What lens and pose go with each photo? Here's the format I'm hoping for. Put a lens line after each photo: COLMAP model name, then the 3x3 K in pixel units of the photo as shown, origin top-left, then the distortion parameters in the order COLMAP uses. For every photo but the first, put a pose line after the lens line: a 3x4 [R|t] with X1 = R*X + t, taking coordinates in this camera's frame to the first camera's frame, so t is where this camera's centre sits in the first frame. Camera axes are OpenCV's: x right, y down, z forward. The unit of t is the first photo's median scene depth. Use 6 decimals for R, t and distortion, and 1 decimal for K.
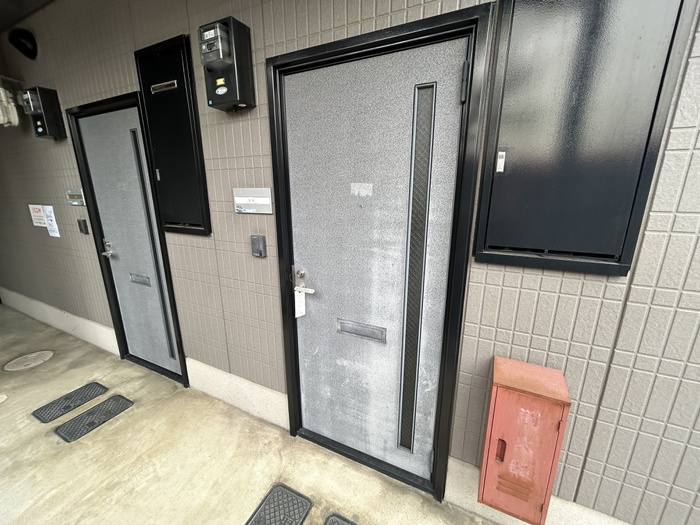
lens RADIAL K [[282.9, 0, 349.7], [0, 282.9, 262.3], [0, 0, 1]] dist [0.001876, 0.000095]
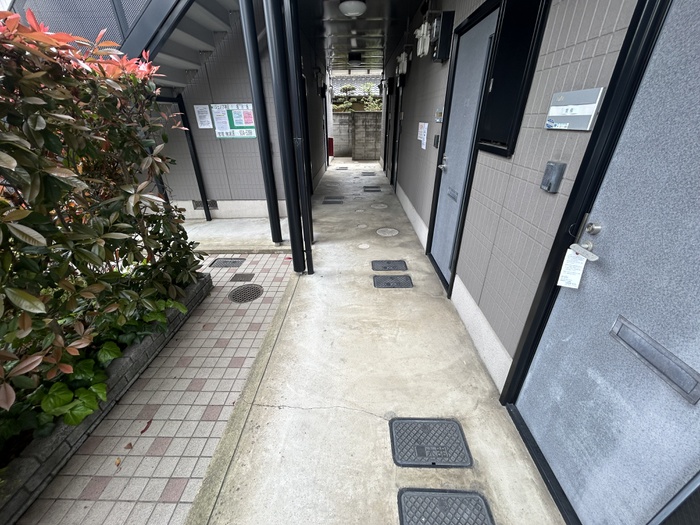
lens RADIAL K [[282.9, 0, 349.1], [0, 282.9, 262.4], [0, 0, 1]] dist [0.001876, 0.000095]
pose [[0.411748, 0.411689, -0.813004, 0.158280], [-0.215343, 0.910828, 0.352164, 0.001050], [0.885489, 0.030072, 0.463686, 0.167085]]
